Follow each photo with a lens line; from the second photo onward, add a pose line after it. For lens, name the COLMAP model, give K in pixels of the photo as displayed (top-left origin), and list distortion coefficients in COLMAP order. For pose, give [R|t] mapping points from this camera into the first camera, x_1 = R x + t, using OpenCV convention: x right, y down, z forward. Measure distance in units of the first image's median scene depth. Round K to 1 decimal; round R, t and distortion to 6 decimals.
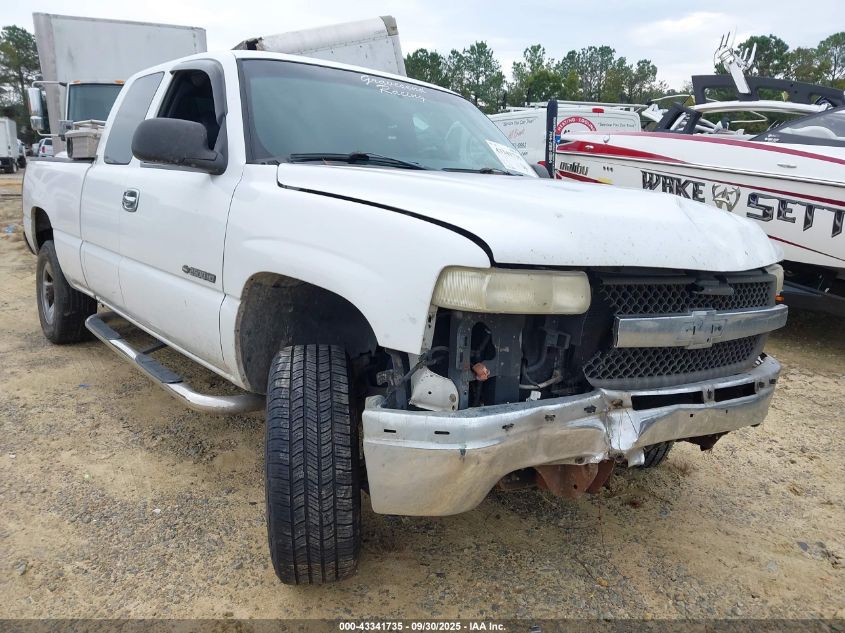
lens RADIAL K [[657.7, 0, 419.6], [0, 657.7, 312.0], [0, 0, 1]] dist [0.044056, -0.055357]
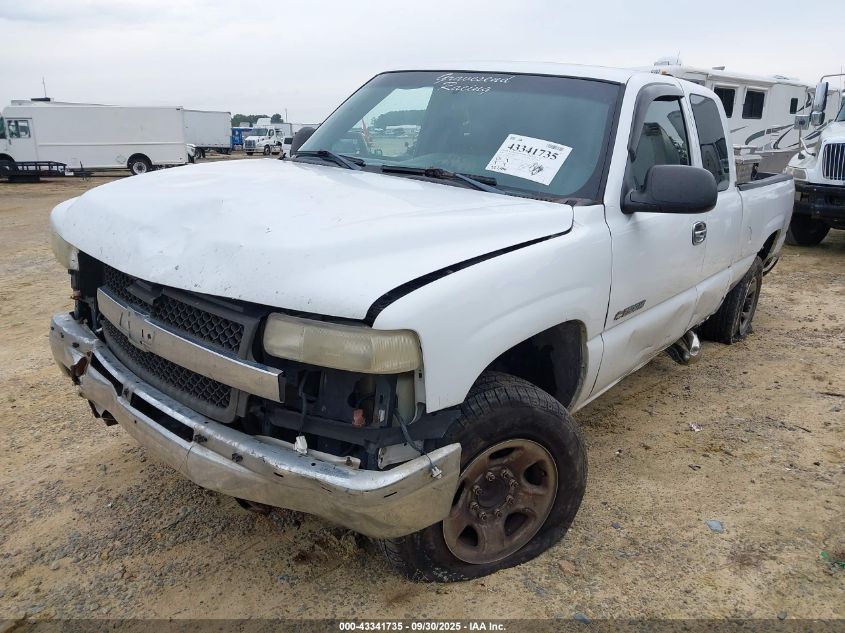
lens RADIAL K [[651.9, 0, 422.5], [0, 651.9, 316.5], [0, 0, 1]] dist [0.050891, -0.058387]
pose [[0.232246, 0.238069, -0.943072, 1.425946], [-0.223756, 0.956656, 0.186394, -0.267727], [0.946570, 0.167729, 0.275448, 1.109785]]
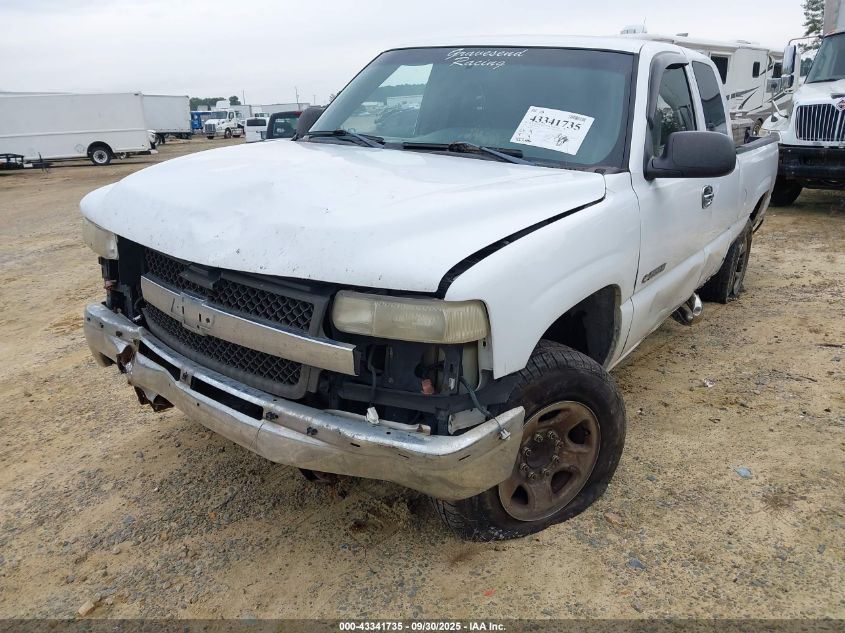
lens RADIAL K [[649.3, 0, 422.5], [0, 649.3, 316.5], [0, 0, 1]] dist [0.041334, -0.048549]
pose [[0.285186, 0.257621, -0.923201, 1.422193], [-0.184553, 0.959936, 0.210862, -0.240743], [0.940537, 0.110244, 0.321305, 0.987997]]
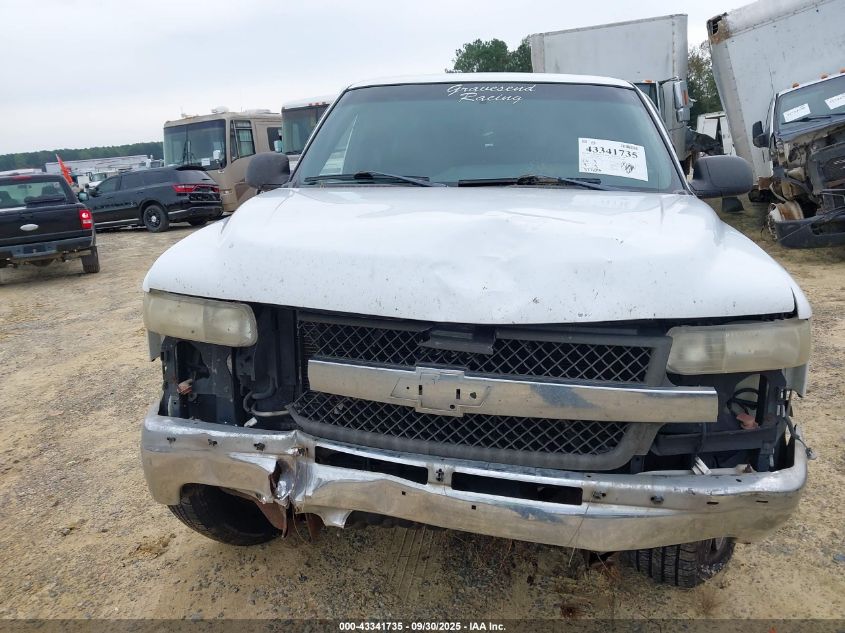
lens RADIAL K [[656.6, 0, 412.7], [0, 656.6, 302.5], [0, 0, 1]] dist [0.039034, -0.041855]
pose [[0.674260, 0.095728, -0.732264, 0.944968], [-0.091344, 0.994759, 0.045936, -0.110042], [0.732824, 0.035914, 0.679470, 0.428815]]
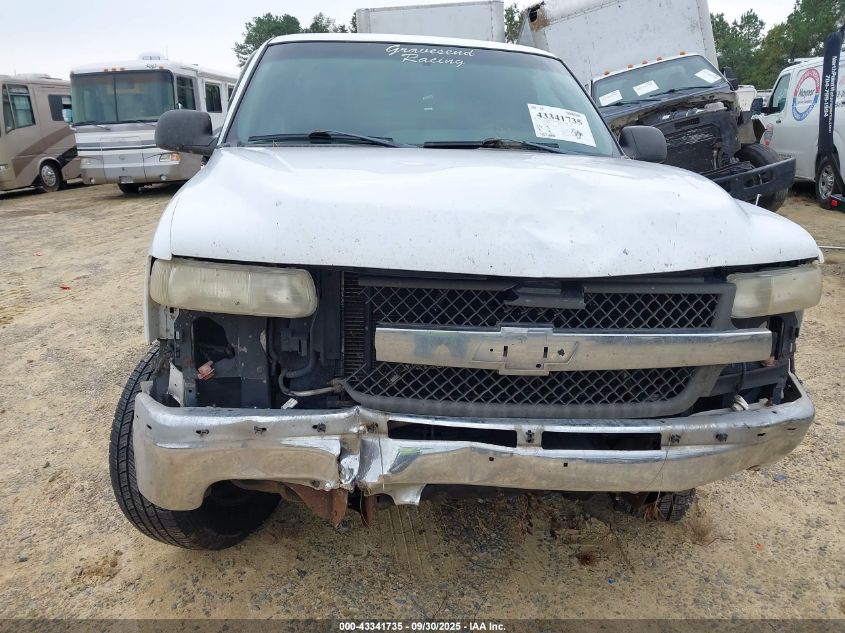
lens RADIAL K [[651.9, 0, 422.5], [0, 651.9, 316.5], [0, 0, 1]] dist [0.050891, -0.058387]
pose [[0.867142, 0.088888, -0.490065, 0.672905], [-0.061594, 0.995531, 0.071584, -0.058952], [0.494238, -0.031888, 0.868741, 0.281915]]
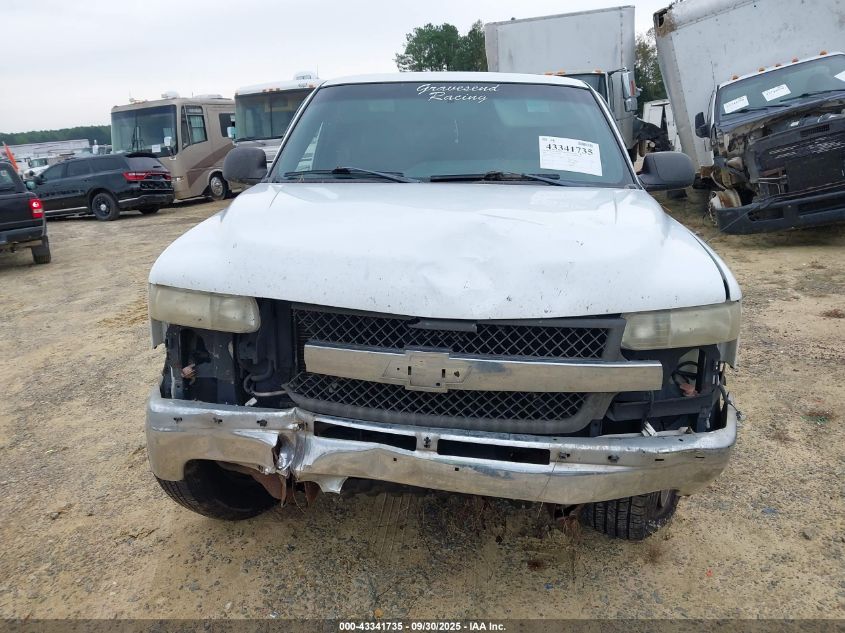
lens RADIAL K [[657.7, 0, 419.6], [0, 657.7, 312.0], [0, 0, 1]] dist [0.044056, -0.055357]
pose [[0.732106, 0.110437, -0.672179, 0.981977], [-0.083108, 0.993880, 0.072774, -0.111952], [0.676102, 0.002586, 0.736804, 0.333627]]
